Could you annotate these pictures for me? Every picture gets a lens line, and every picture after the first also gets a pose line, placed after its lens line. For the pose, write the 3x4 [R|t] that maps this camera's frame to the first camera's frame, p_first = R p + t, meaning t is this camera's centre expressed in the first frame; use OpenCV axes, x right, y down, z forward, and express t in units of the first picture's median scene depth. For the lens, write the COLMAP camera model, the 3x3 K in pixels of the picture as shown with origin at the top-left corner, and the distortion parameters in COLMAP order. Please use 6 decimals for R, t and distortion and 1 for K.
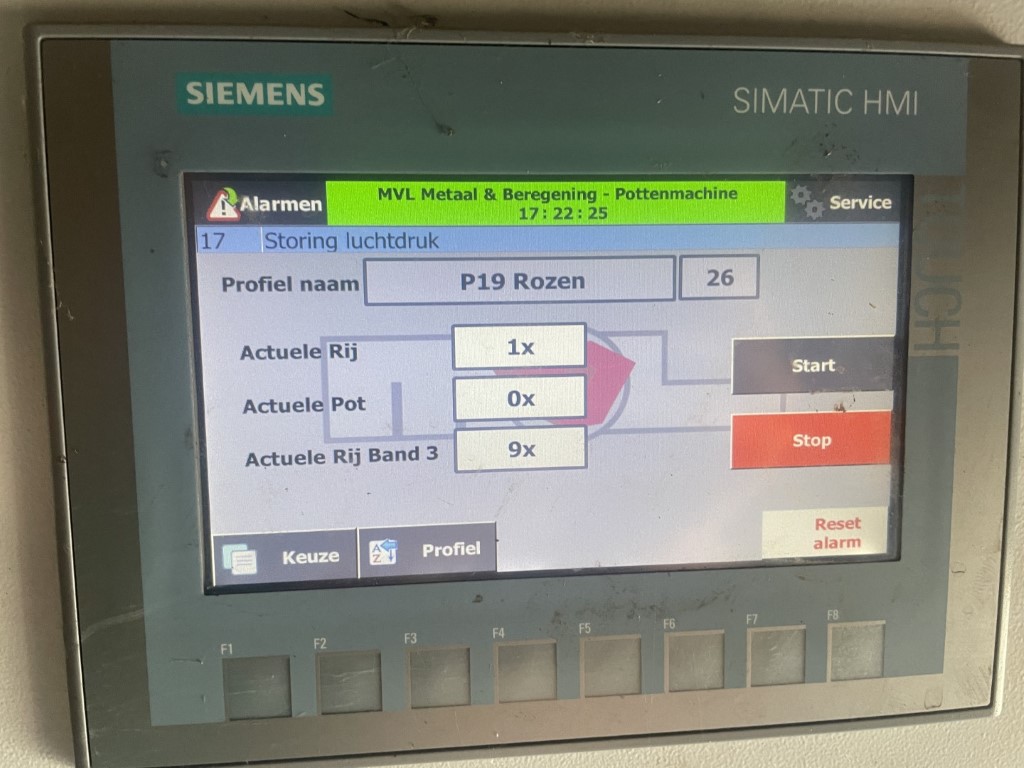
lens RADIAL K [[777.9, 0, 502.4], [0, 777.9, 385.3], [0, 0, 1]] dist [0.059572, -0.102818]
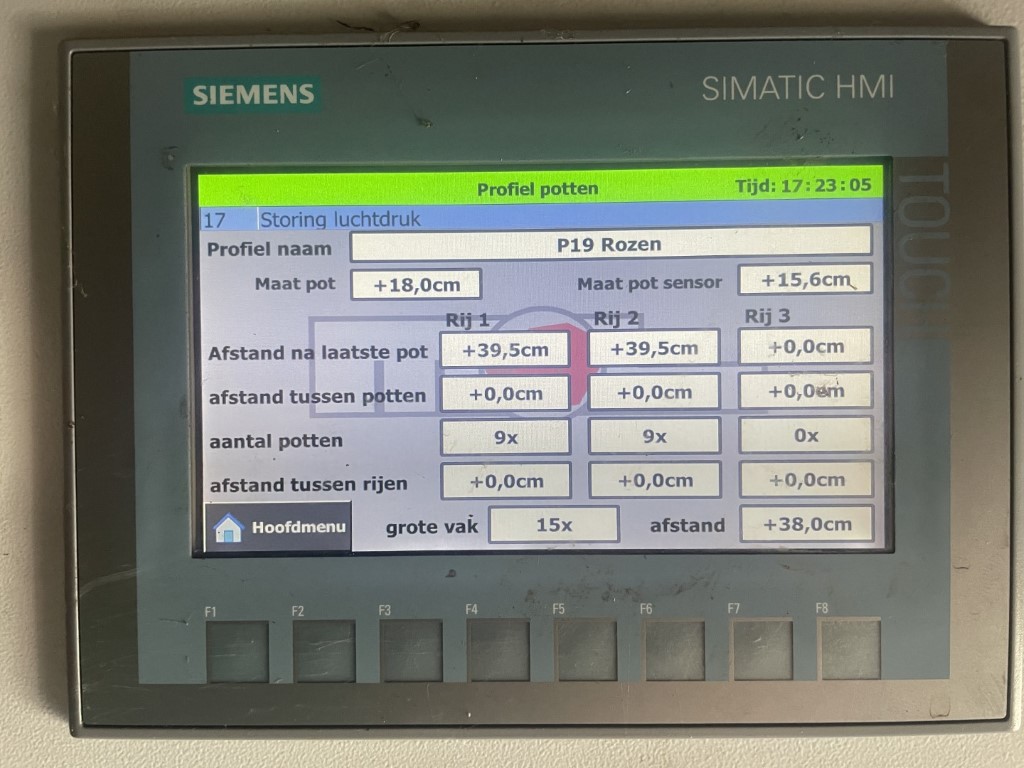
lens RADIAL K [[777.9, 0, 520.9], [0, 777.9, 381.8], [0, 0, 1]] dist [0.059572, -0.102818]
pose [[0.993494, 0.005054, -0.113771, 0.172159], [-0.014919, 0.996182, -0.086022, 0.111006], [0.112901, 0.087160, 0.989776, -0.015598]]
